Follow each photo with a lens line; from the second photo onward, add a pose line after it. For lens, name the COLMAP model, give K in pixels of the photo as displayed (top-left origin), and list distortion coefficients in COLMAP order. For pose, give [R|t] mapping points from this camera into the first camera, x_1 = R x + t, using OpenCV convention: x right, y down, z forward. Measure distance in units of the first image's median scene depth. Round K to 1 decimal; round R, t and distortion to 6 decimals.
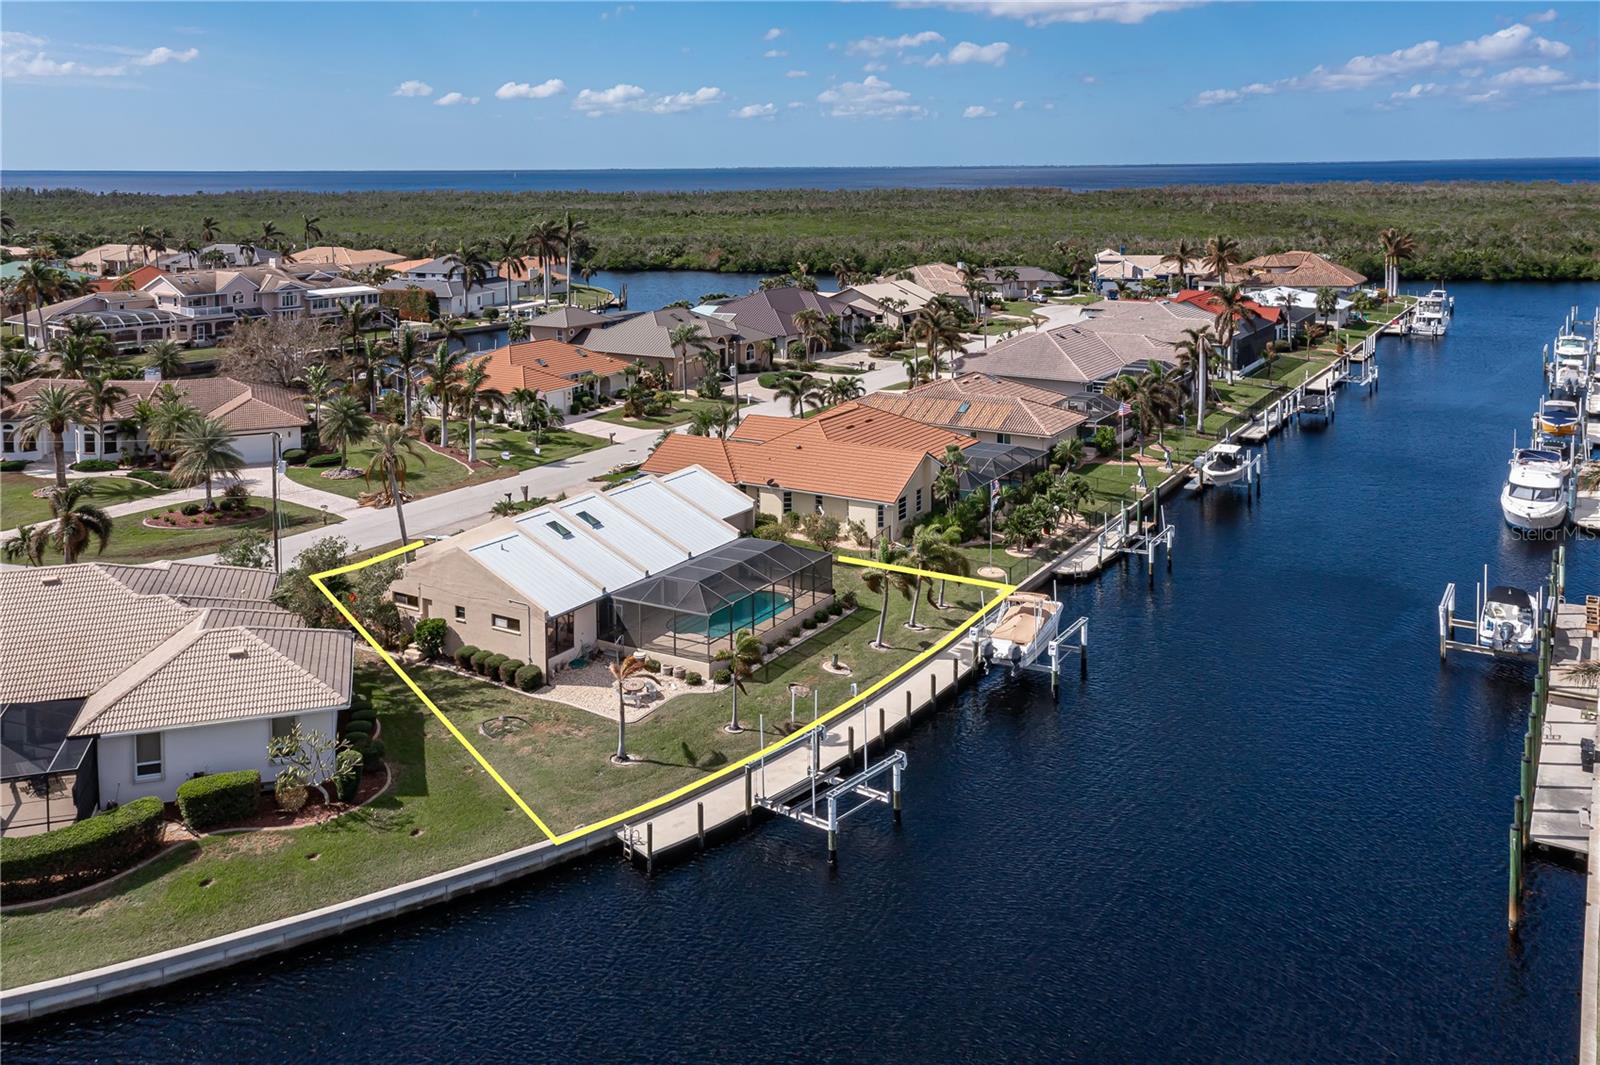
lens RADIAL K [[1268.6, 0, 816.0], [0, 1268.6, 528.5], [0, 0, 1]] dist [0.006010, 0.016367]
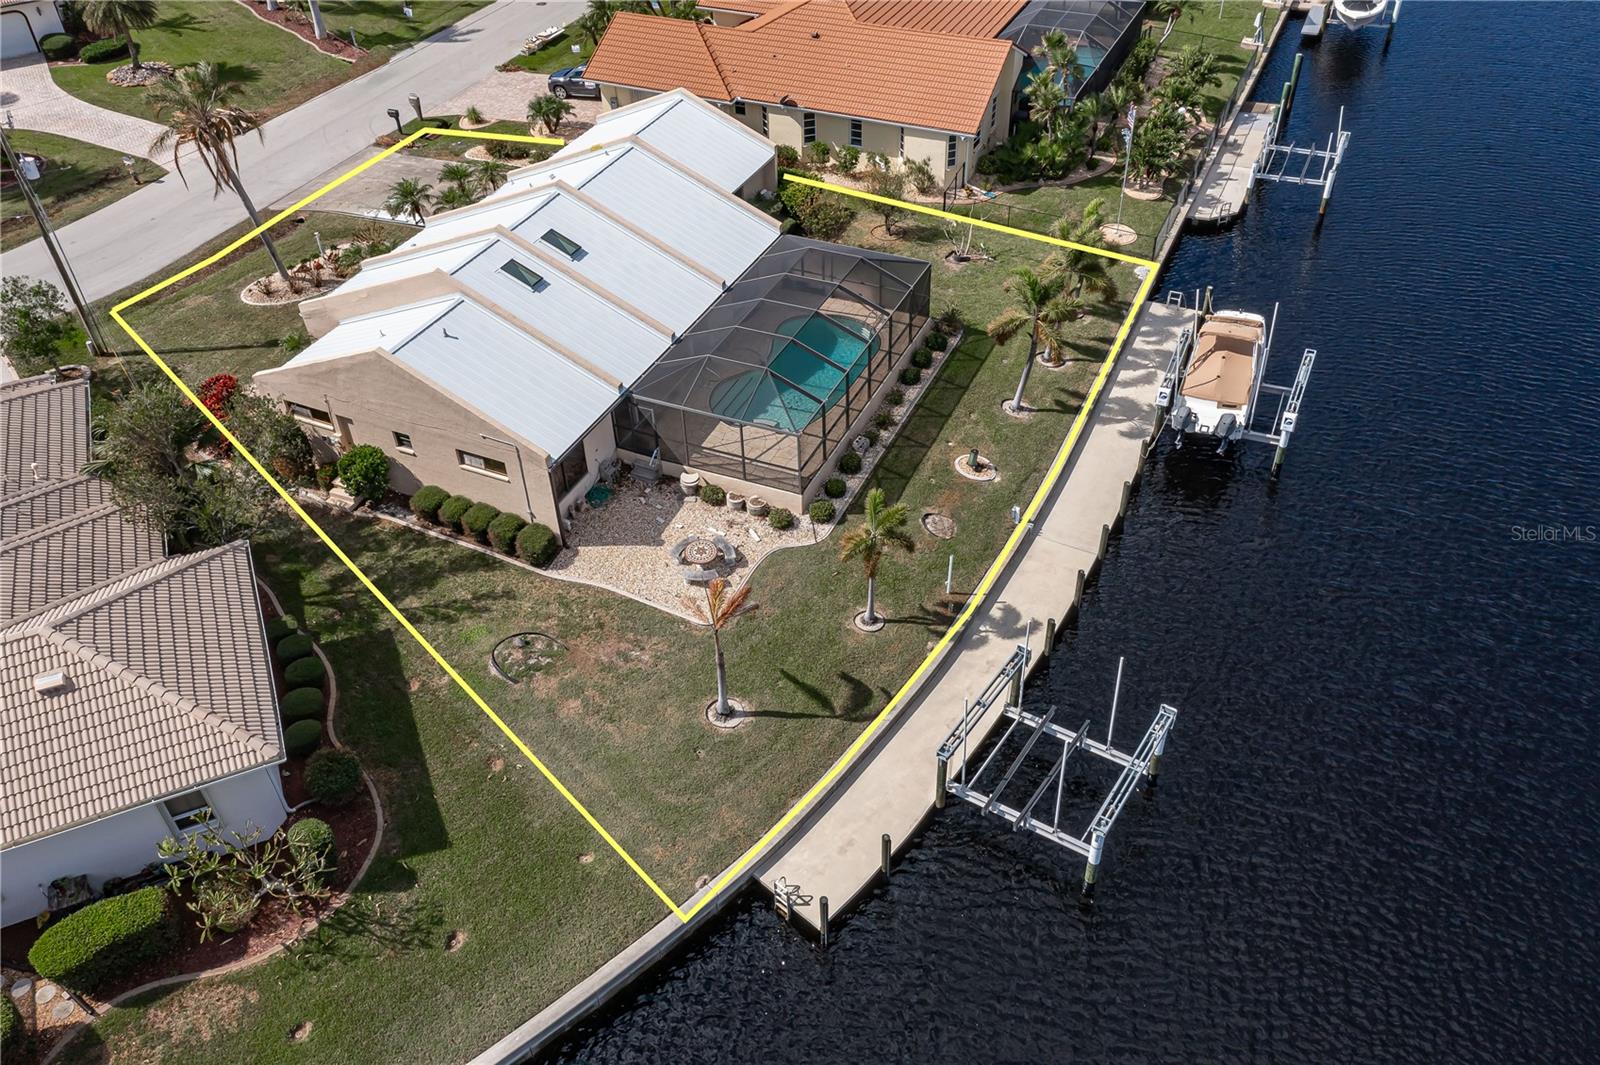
lens RADIAL K [[1179.5, 0, 854.0], [0, 1179.5, 570.0], [0, 0, 1]] dist [0.005531, 0.019077]
pose [[0.990147, -0.110169, 0.086439, -0.111991], [0.058116, 0.884907, 0.462127, -0.143362], [-0.127403, -0.452550, 0.882591, 0.409672]]
